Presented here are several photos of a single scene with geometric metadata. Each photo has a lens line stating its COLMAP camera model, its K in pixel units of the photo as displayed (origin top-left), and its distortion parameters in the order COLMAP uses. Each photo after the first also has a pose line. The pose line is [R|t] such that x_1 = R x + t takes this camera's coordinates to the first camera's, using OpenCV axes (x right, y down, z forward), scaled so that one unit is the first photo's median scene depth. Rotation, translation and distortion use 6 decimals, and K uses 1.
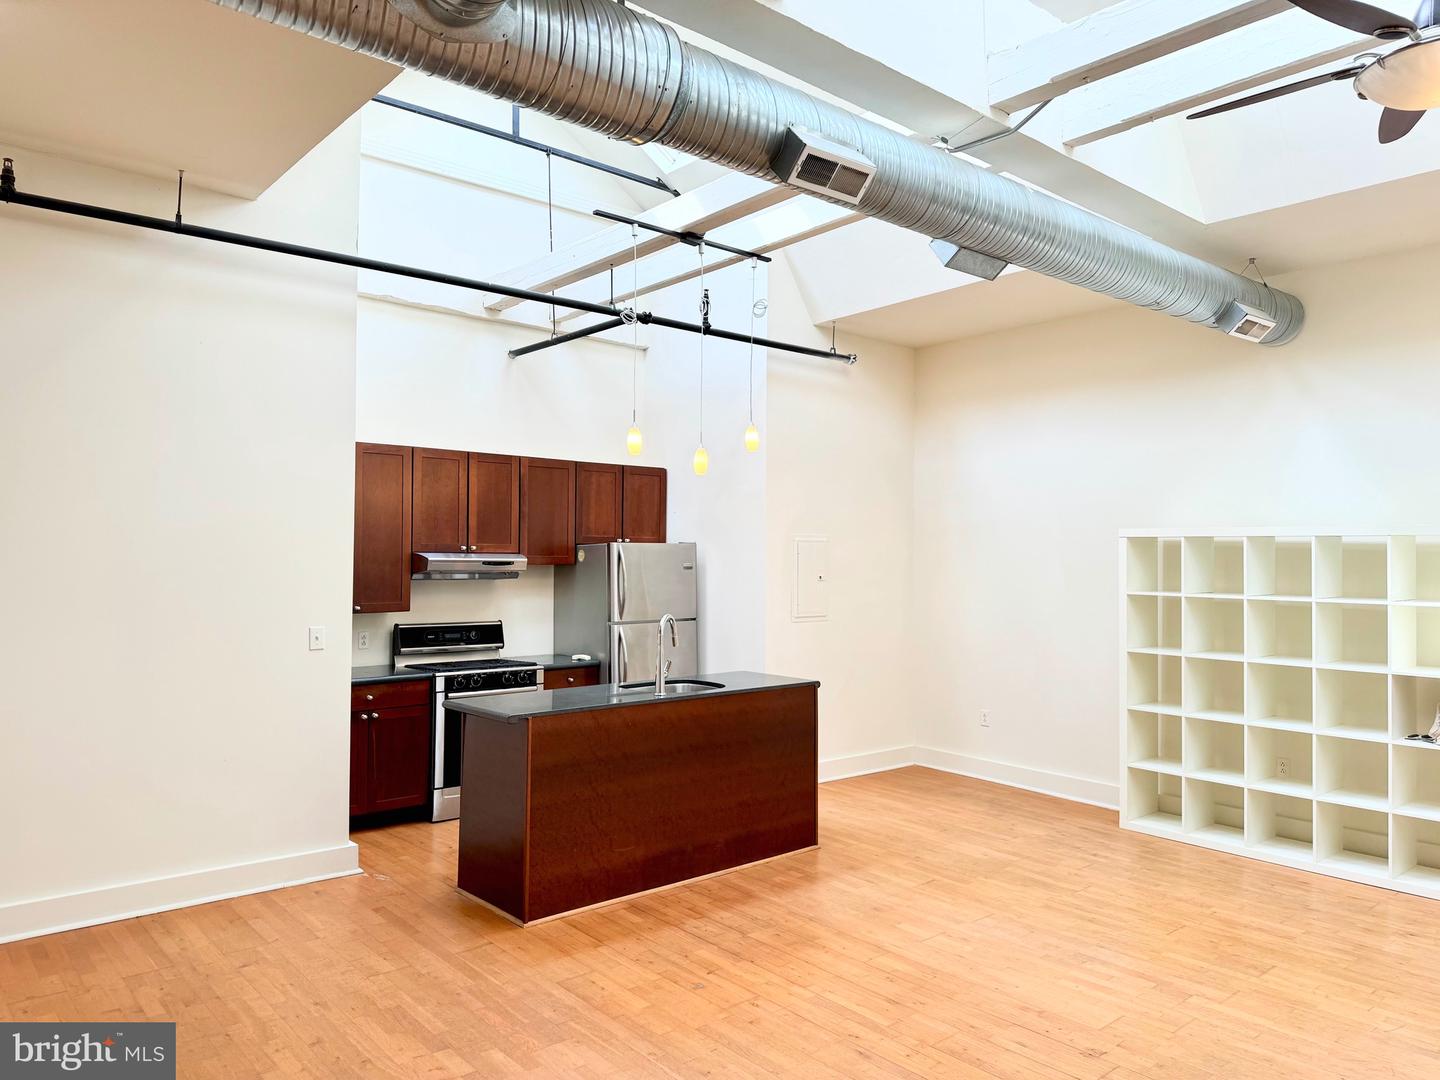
lens RADIAL K [[1012.9, 0, 732.4], [0, 1012.9, 532.2], [0, 0, 1]] dist [0.078855, -0.110447]
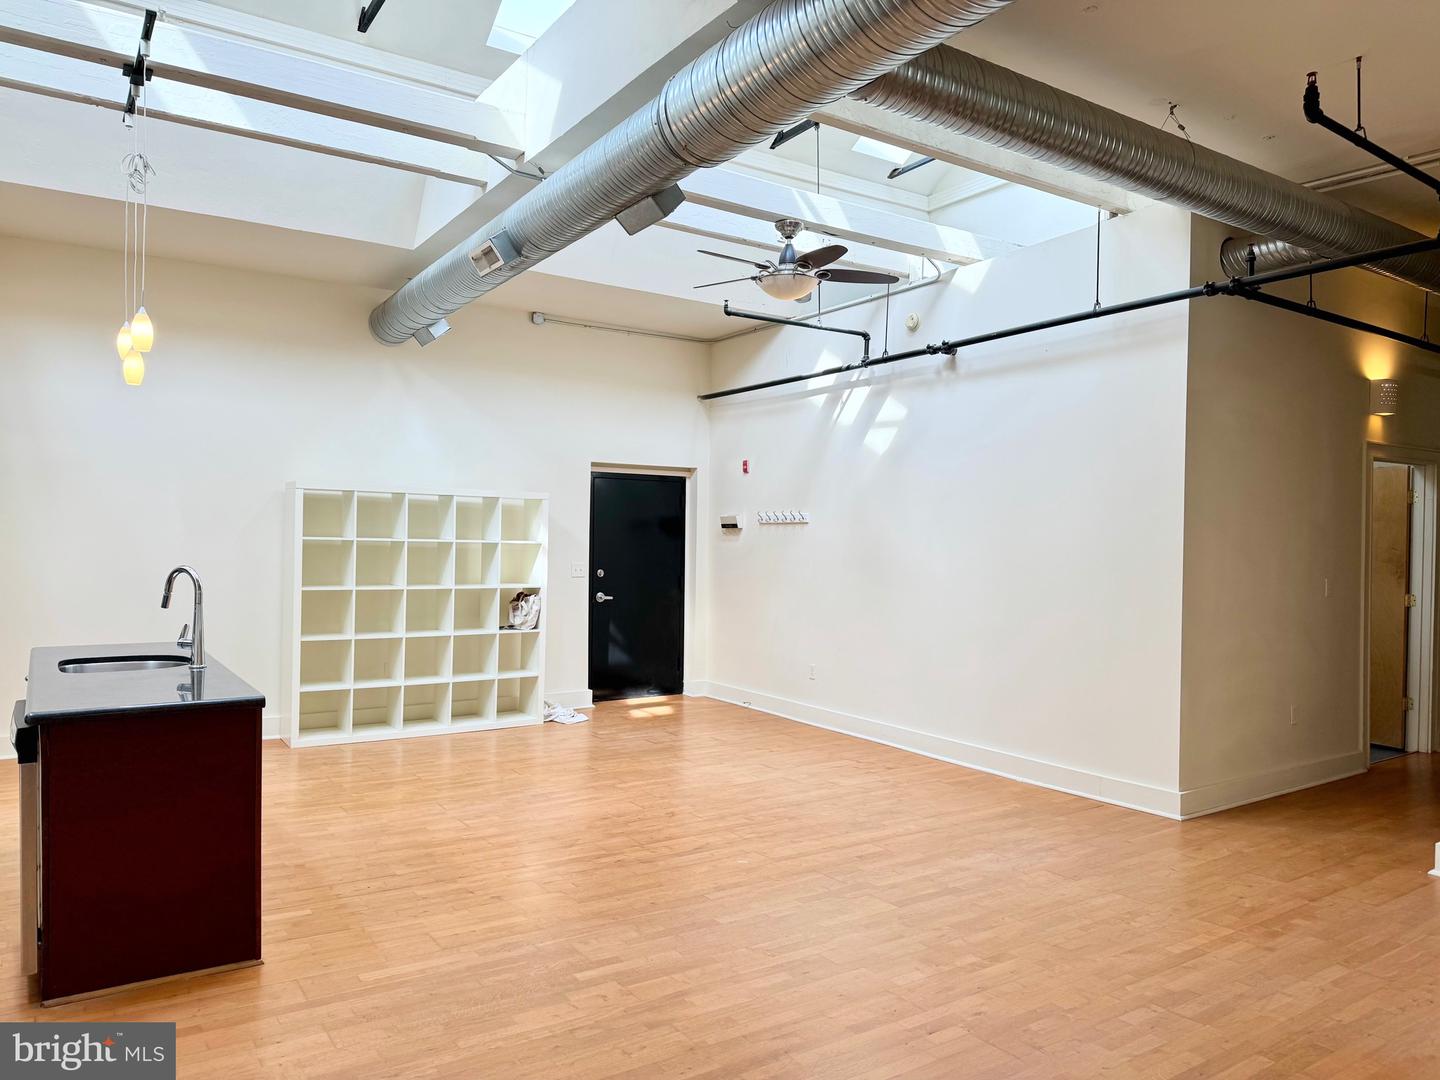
lens RADIAL K [[991.1, 0, 720.0], [0, 991.1, 540.0], [0, 0, 1]] dist [0.003684, -0.000670]
pose [[0.141185, -0.014592, 0.989876, -0.725323], [-0.032900, 0.999270, 0.019423, 0.026320], [-0.989436, -0.035309, 0.140602, 0.444645]]
